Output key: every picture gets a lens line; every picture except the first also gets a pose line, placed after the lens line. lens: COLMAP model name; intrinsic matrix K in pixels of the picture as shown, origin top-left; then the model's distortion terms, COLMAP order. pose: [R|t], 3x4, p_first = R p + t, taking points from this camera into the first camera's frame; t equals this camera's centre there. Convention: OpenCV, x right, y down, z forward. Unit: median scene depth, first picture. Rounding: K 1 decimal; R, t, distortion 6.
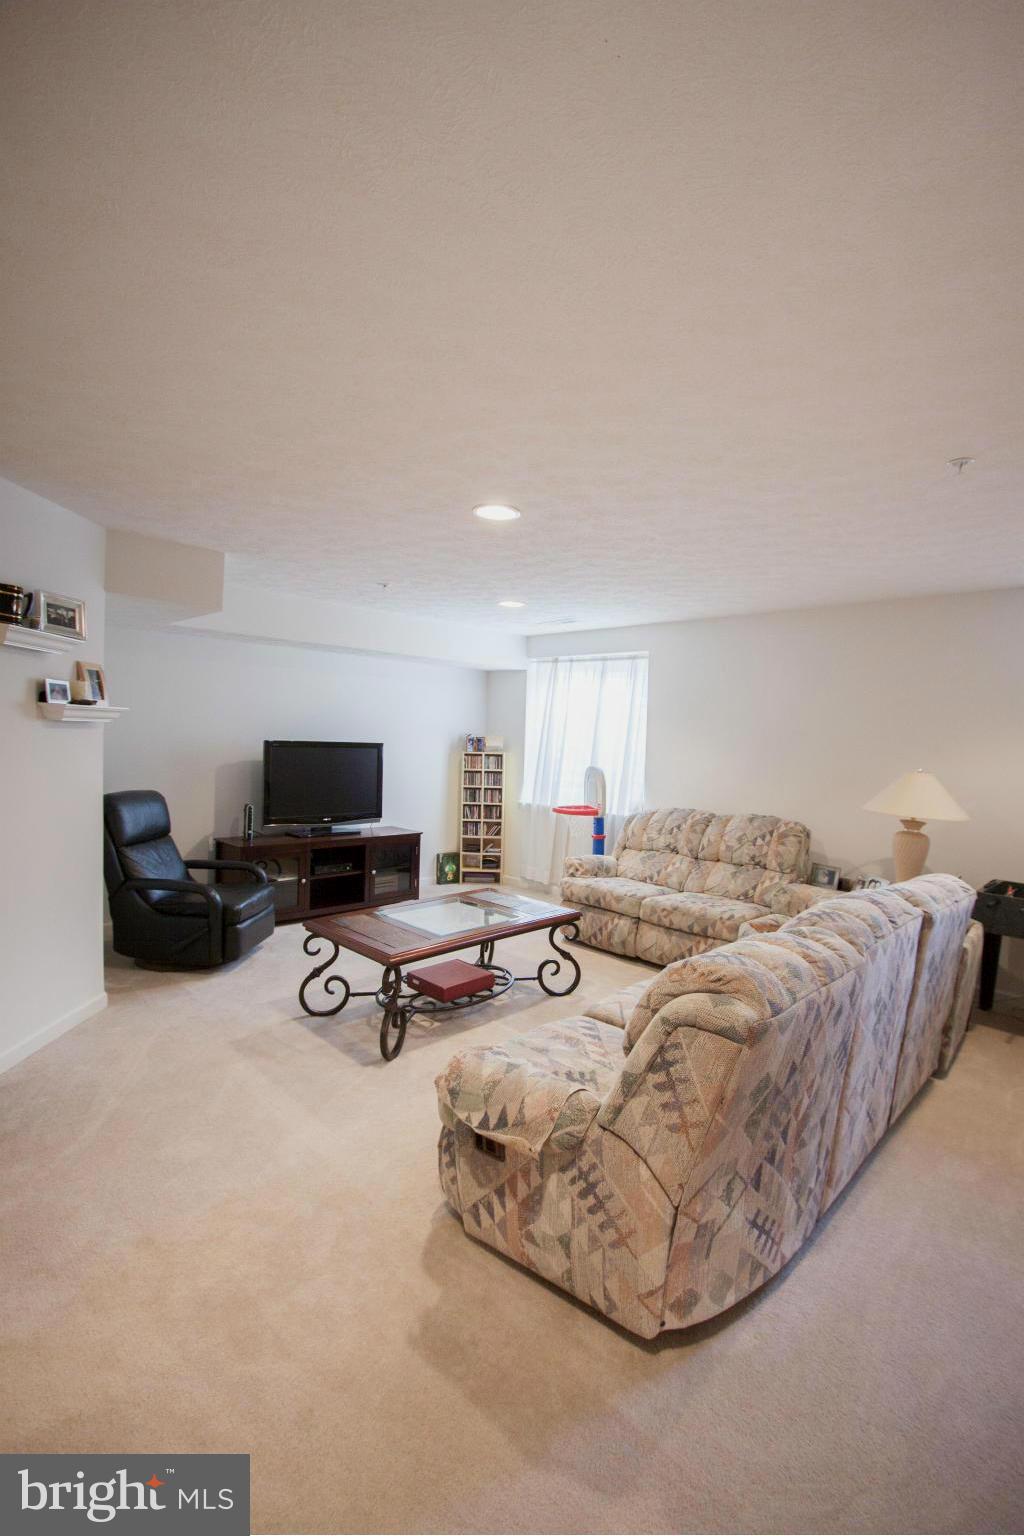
lens RADIAL K [[708.1, 0, 552.7], [0, 708.1, 767.5], [0, 0, 1]] dist [-0.022034, 0.000624]
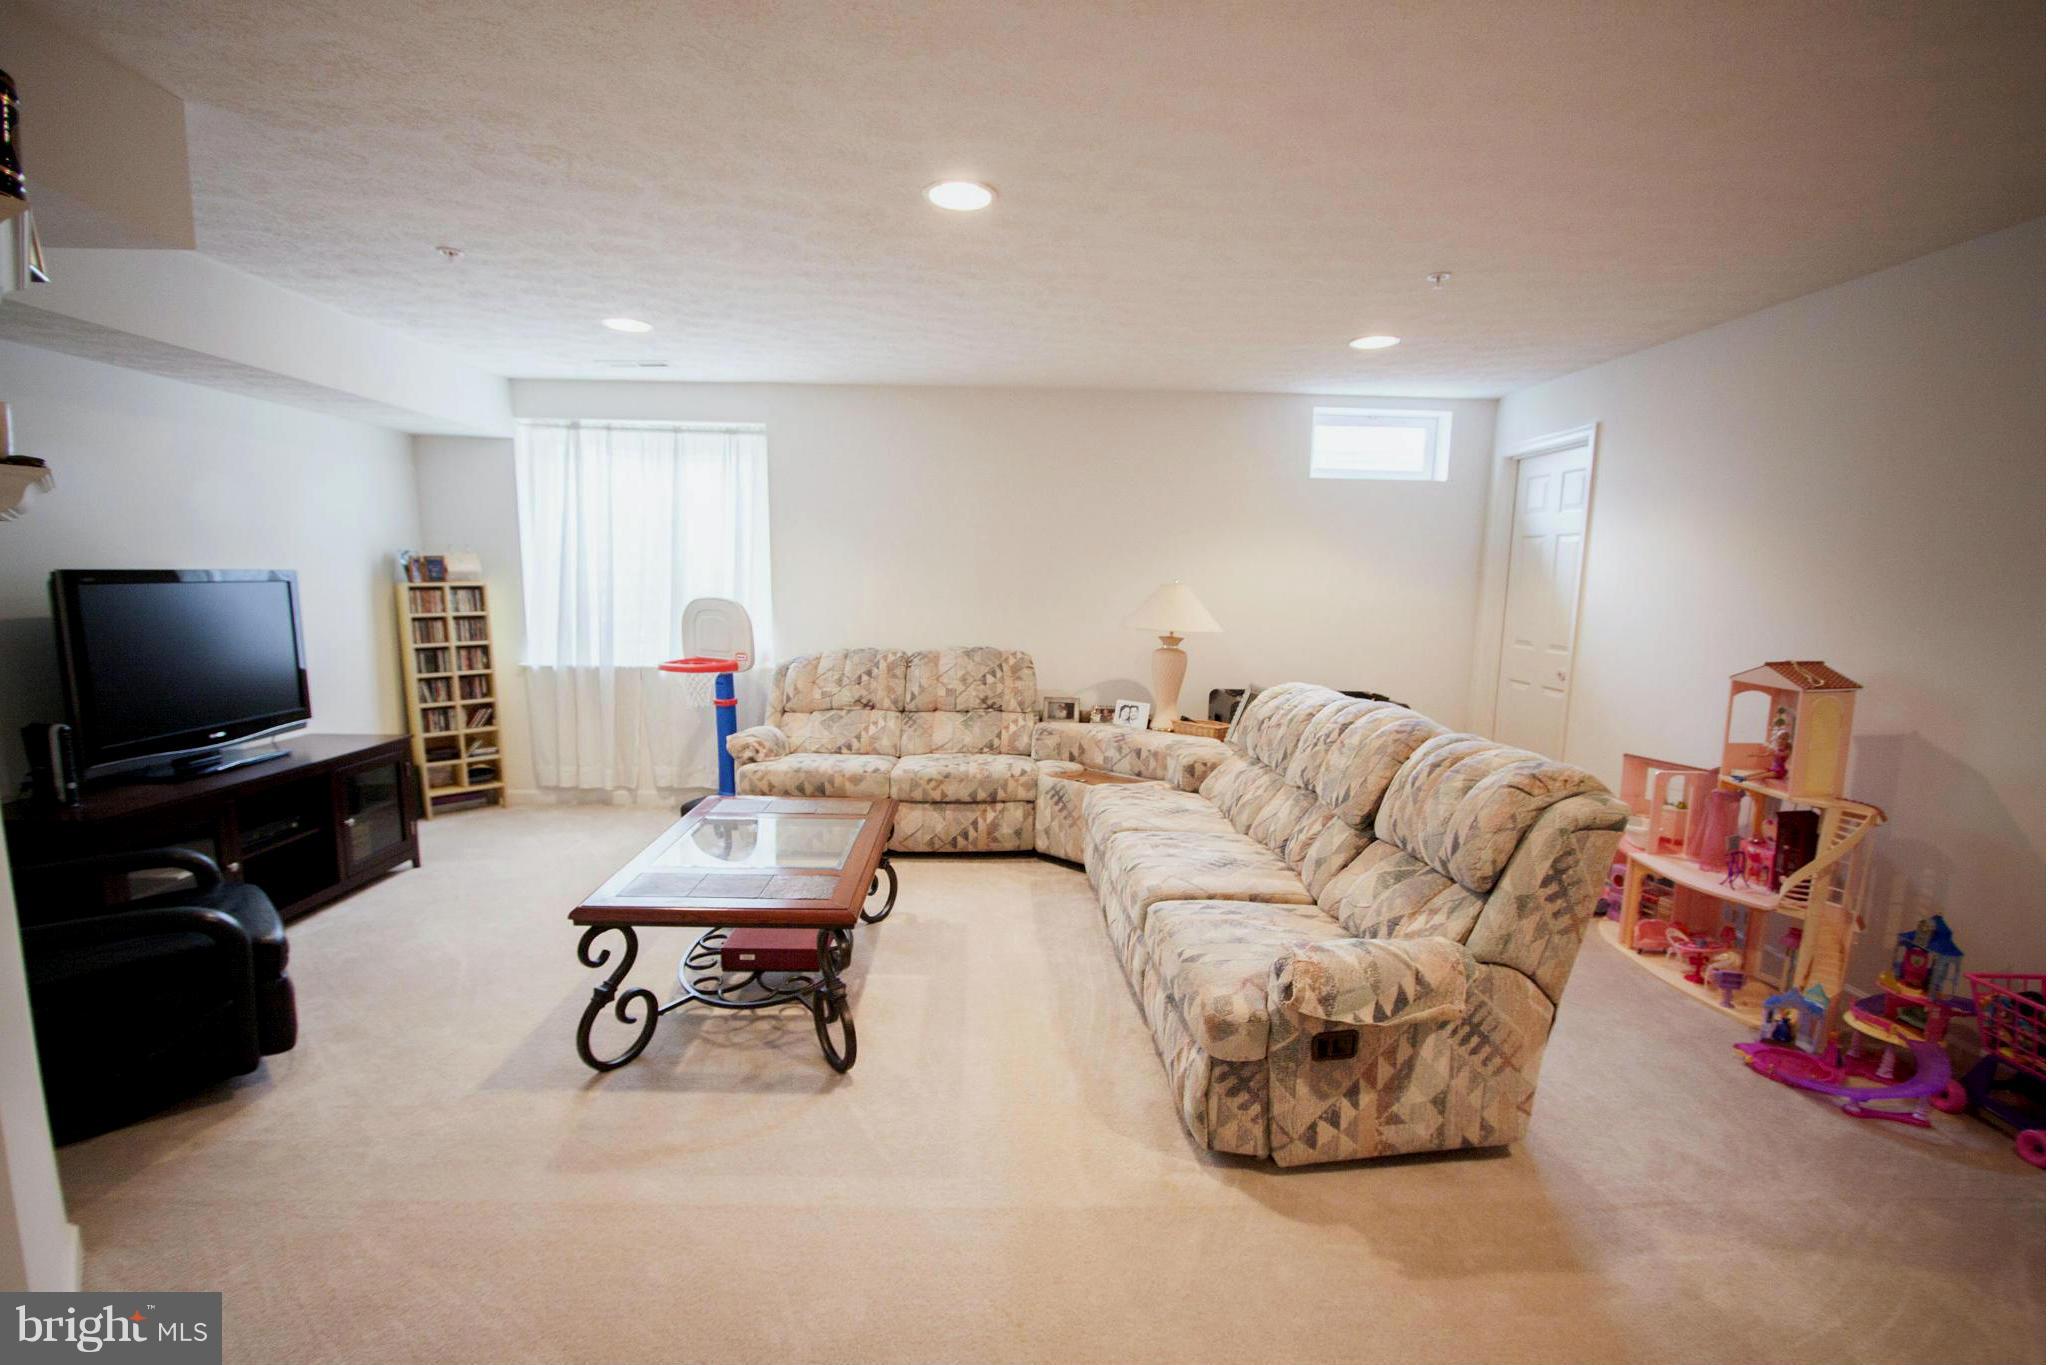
lens RADIAL K [[944.1, 0, 1025.8], [0, 944.1, 706.0], [0, 0, 1]] dist [-0.022034, 0.000624]
pose [[0.704692, -0.126272, 0.698187, -0.418010], [0.040703, 0.989610, 0.137896, -0.011816], [-0.708345, -0.068756, 0.702510, 0.197395]]
